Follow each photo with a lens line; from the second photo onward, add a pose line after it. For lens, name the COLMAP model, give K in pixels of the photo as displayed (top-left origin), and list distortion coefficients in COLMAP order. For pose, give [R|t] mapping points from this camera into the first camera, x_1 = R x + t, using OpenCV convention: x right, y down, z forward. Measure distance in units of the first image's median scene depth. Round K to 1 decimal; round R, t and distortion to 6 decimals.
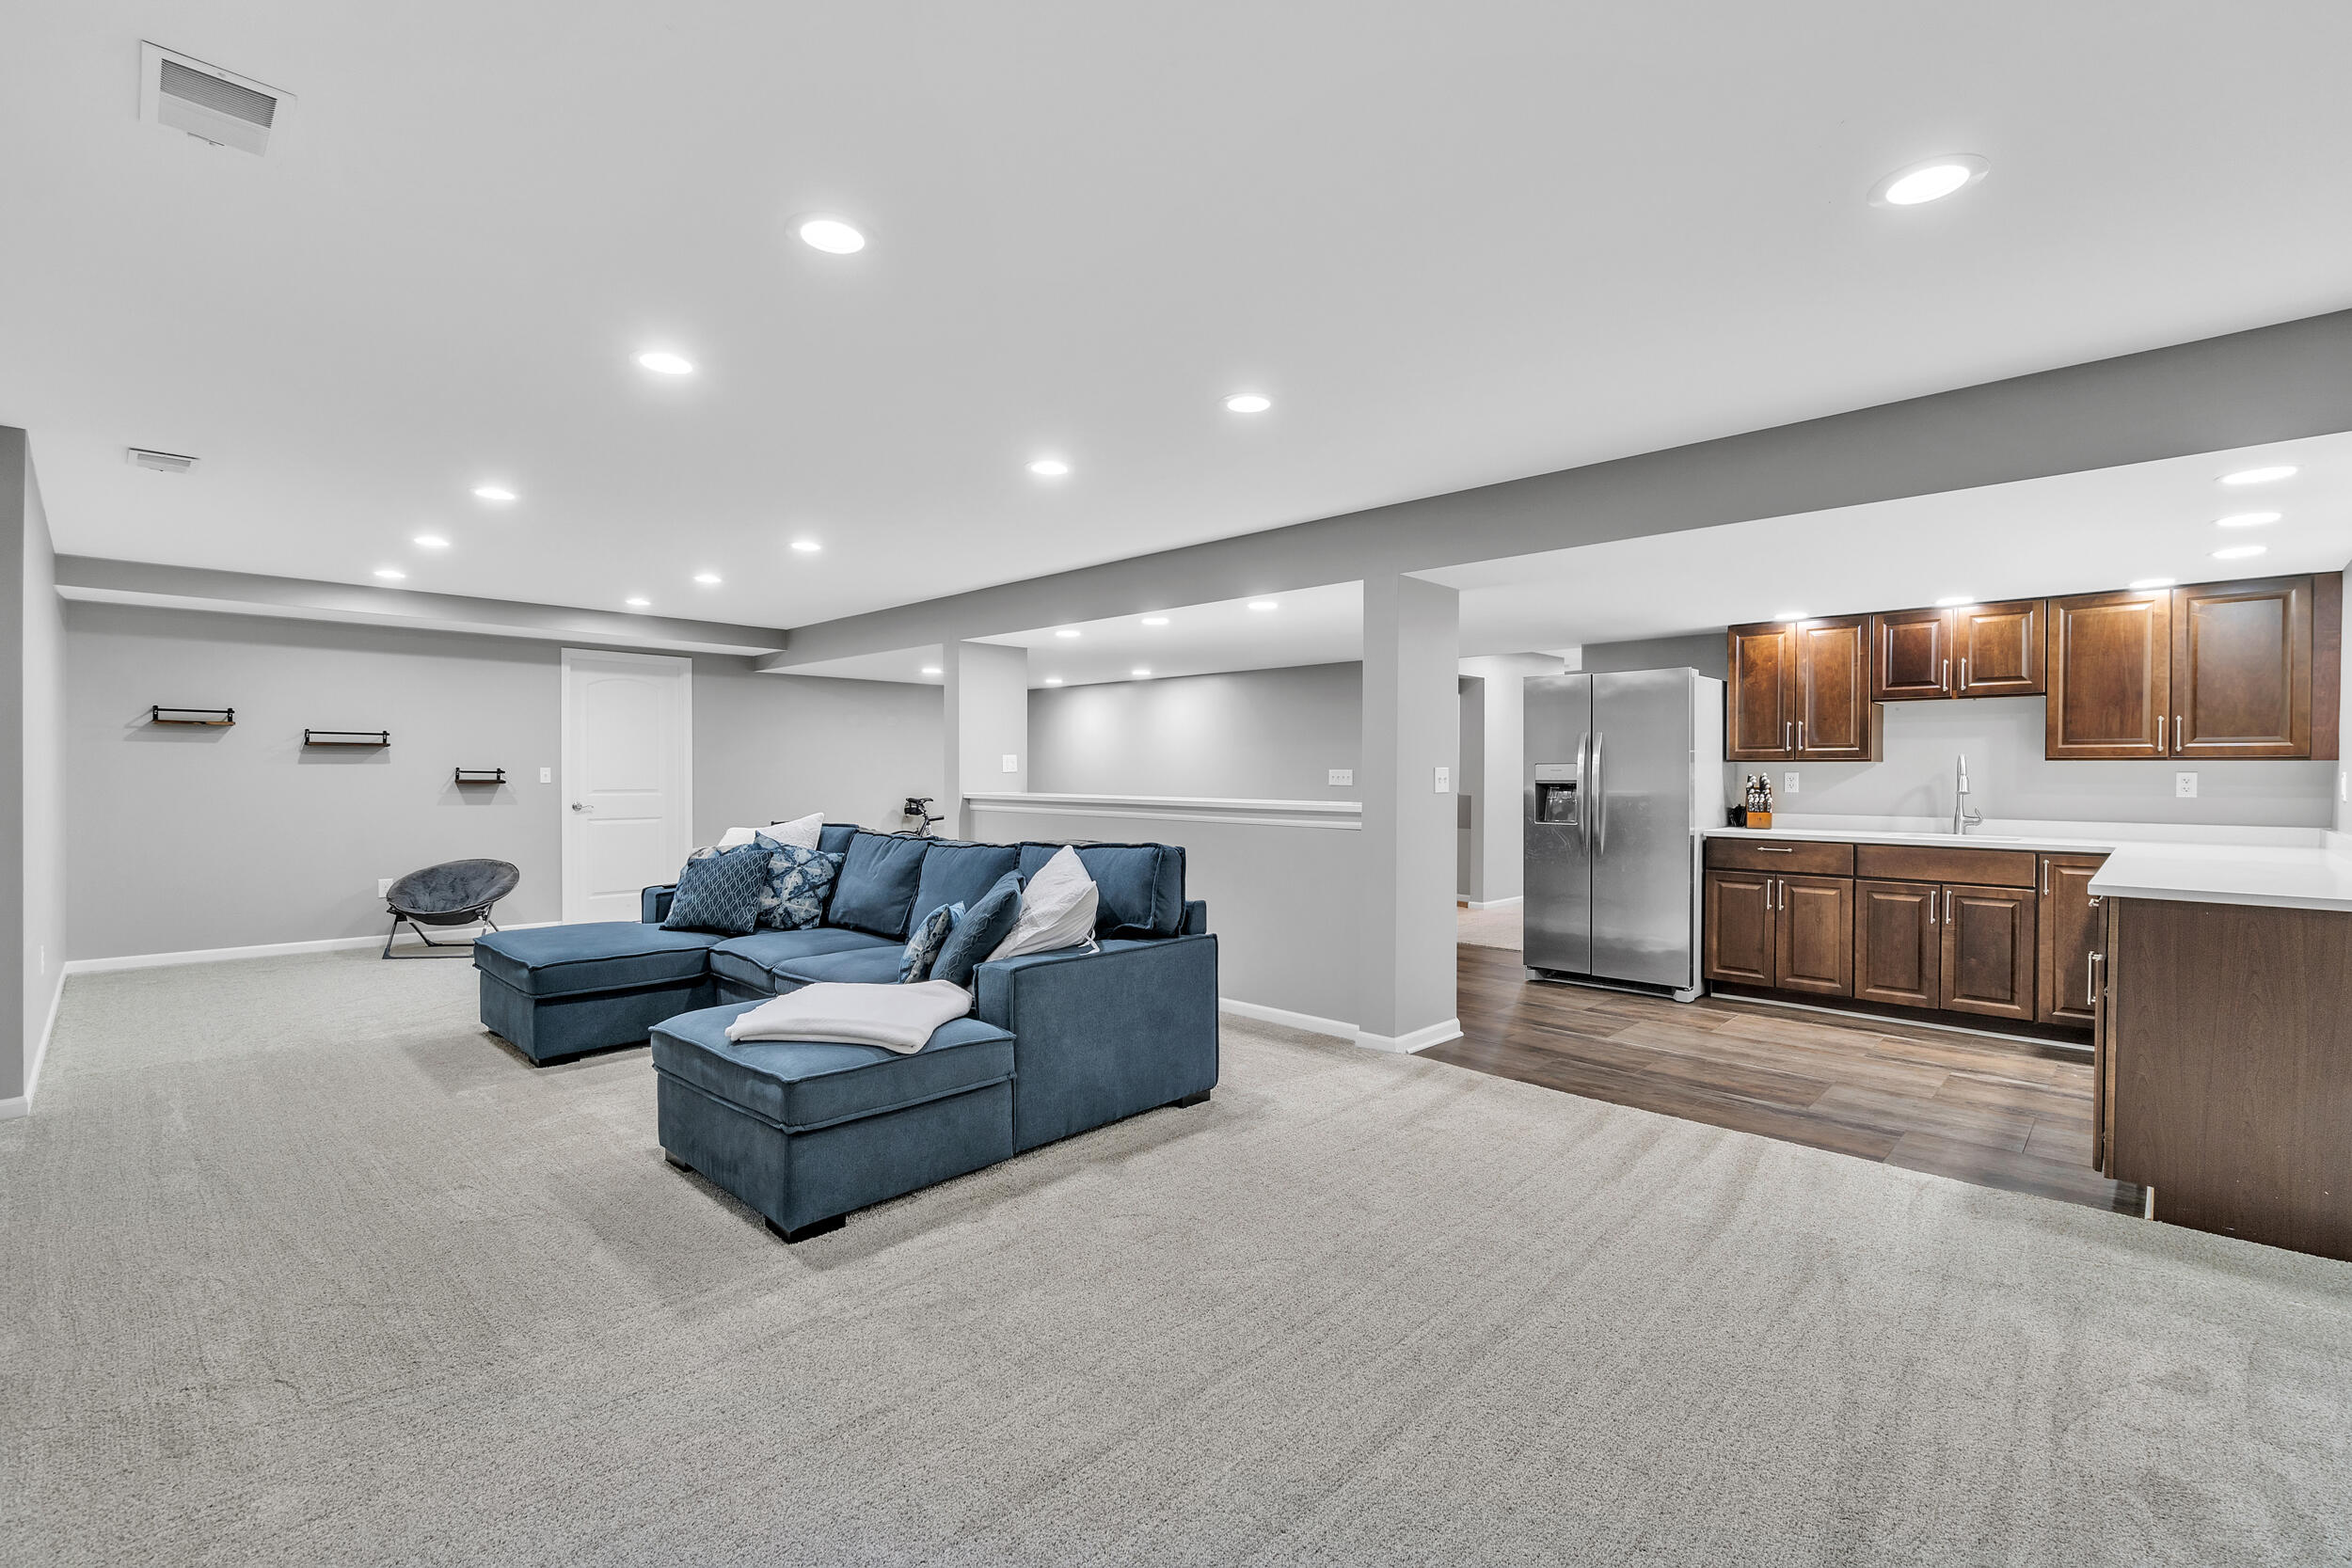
lens RADIAL K [[1037.5, 0, 1166.3], [0, 1037.5, 781.9], [0, 0, 1]] dist [0.000473, 0.000157]
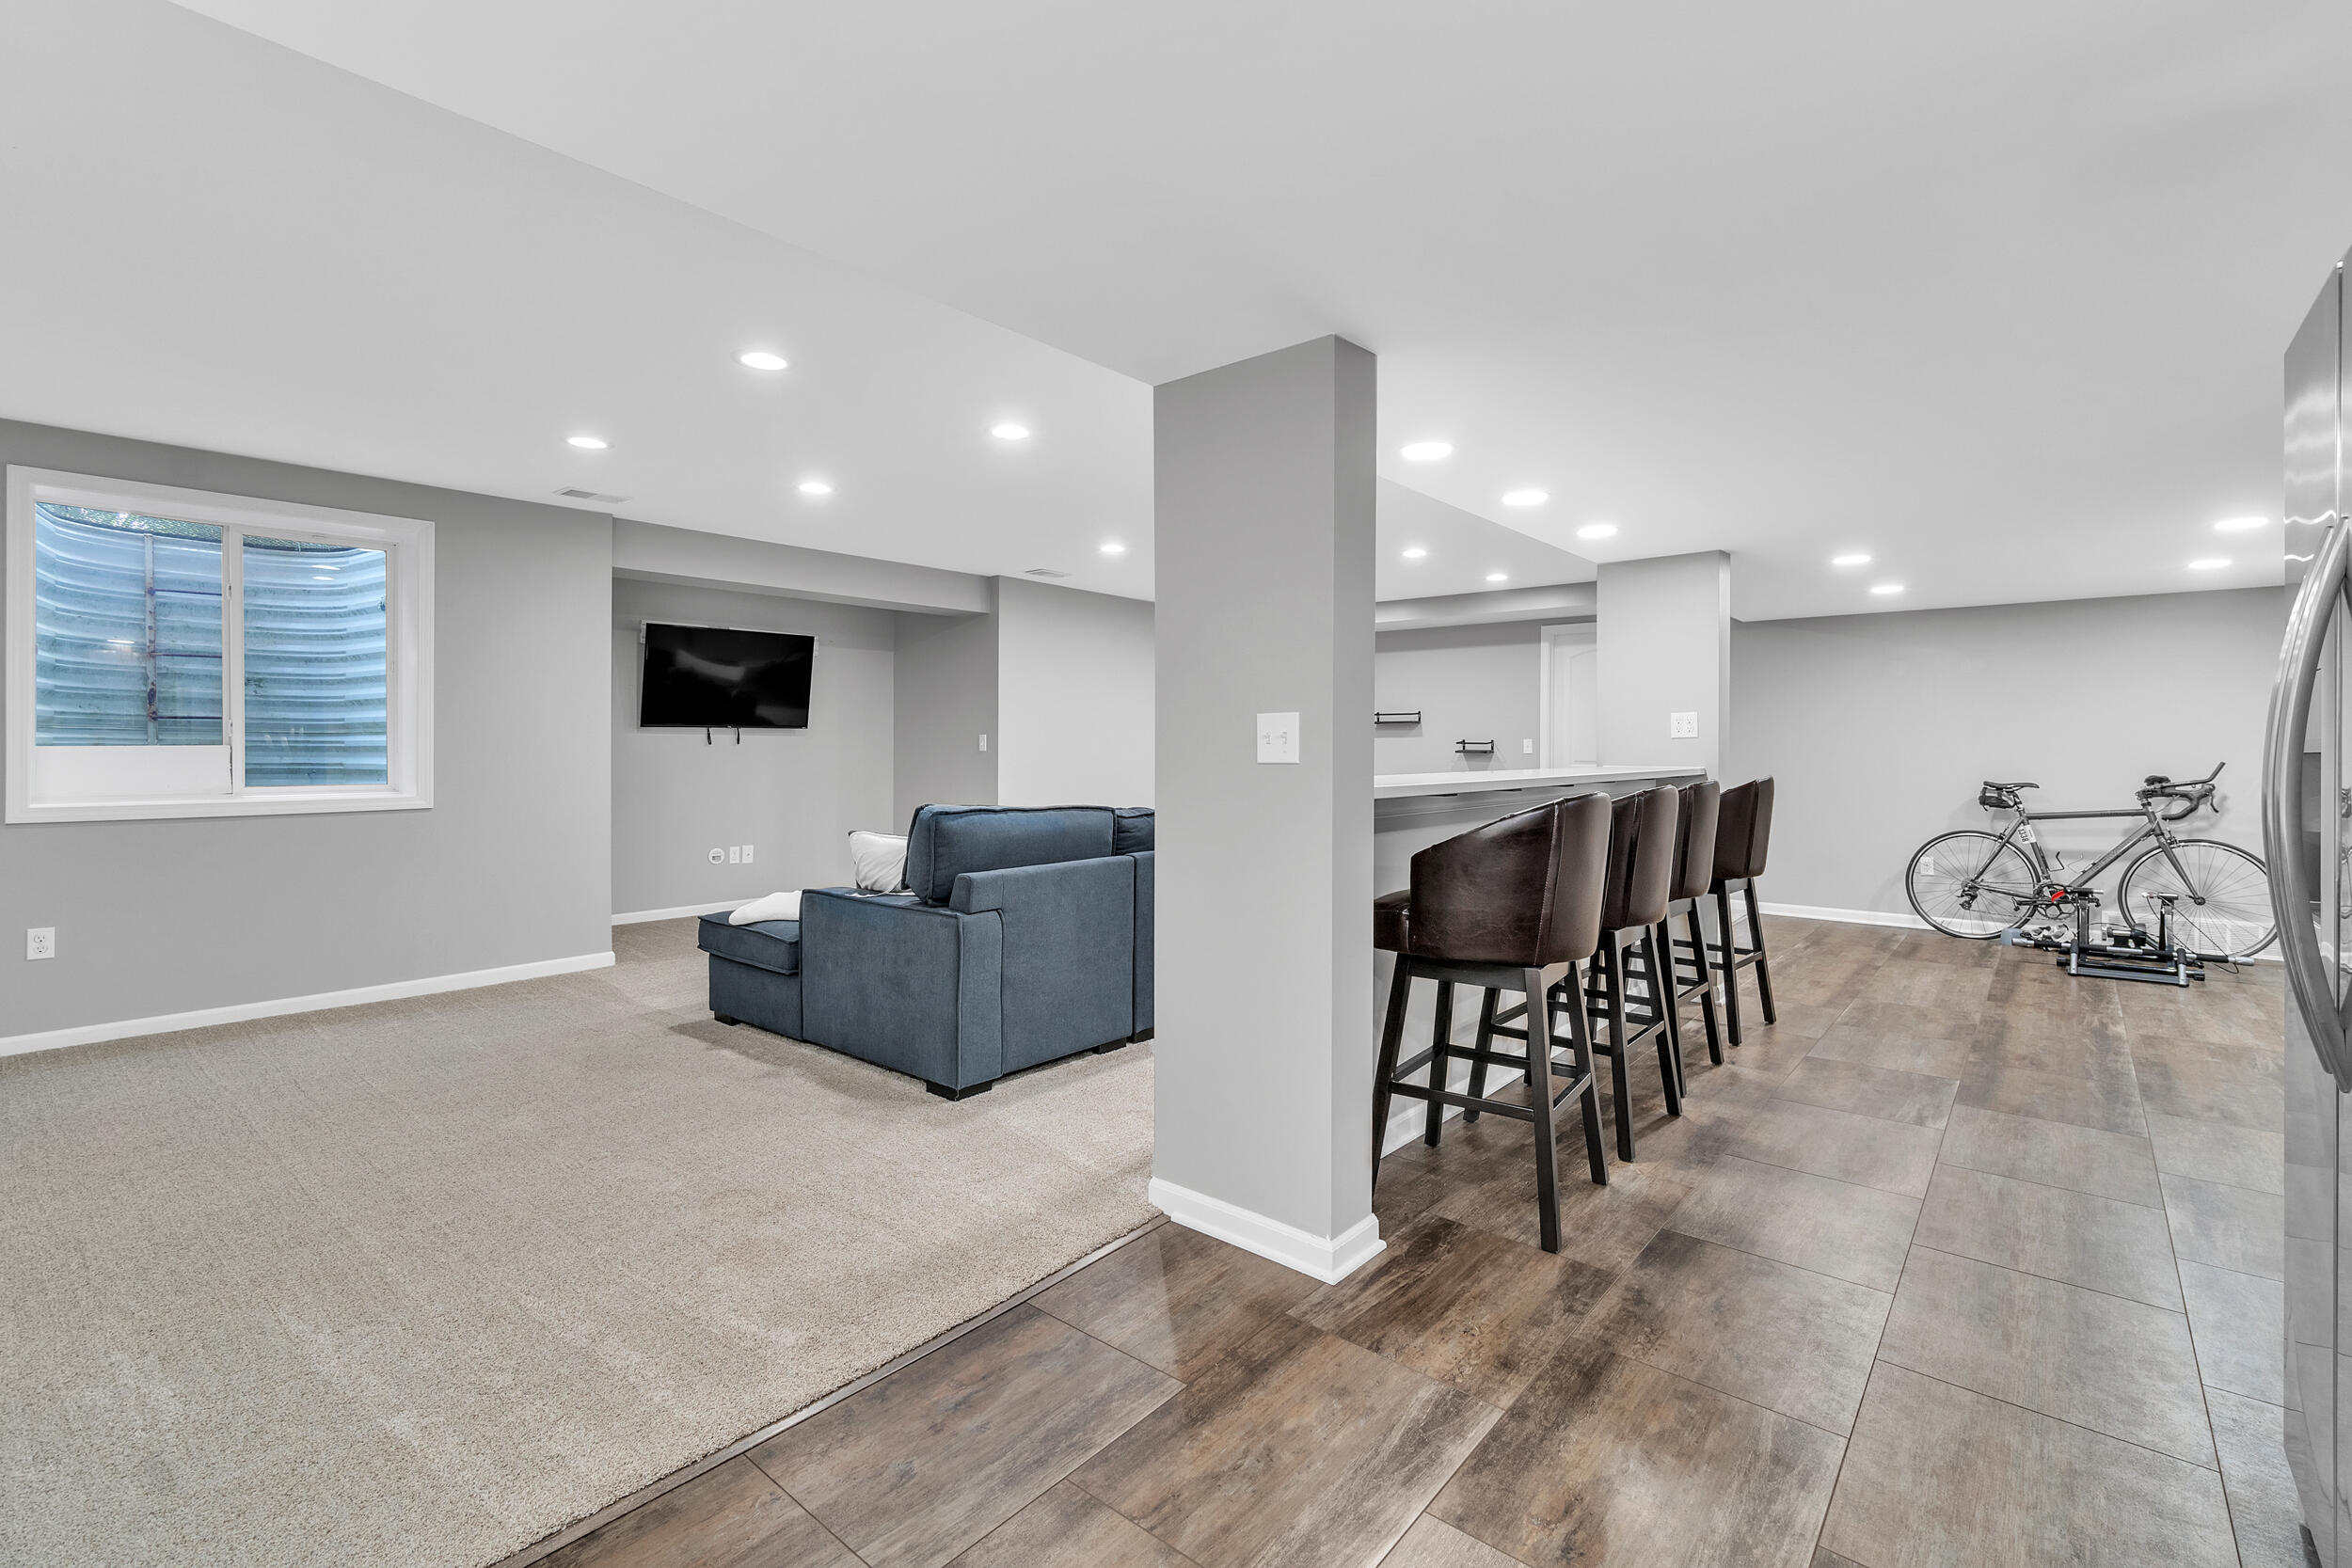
lens RADIAL K [[1037.5, 0, 1168.0], [0, 1037.5, 760.6], [0, 0, 1]] dist [0.000473, 0.000157]
pose [[0.068897, 0.009926, -0.997574, 0.767139], [-0.011730, 0.999889, 0.009139, 0.005133], [0.997555, 0.011072, 0.069006, 0.917793]]
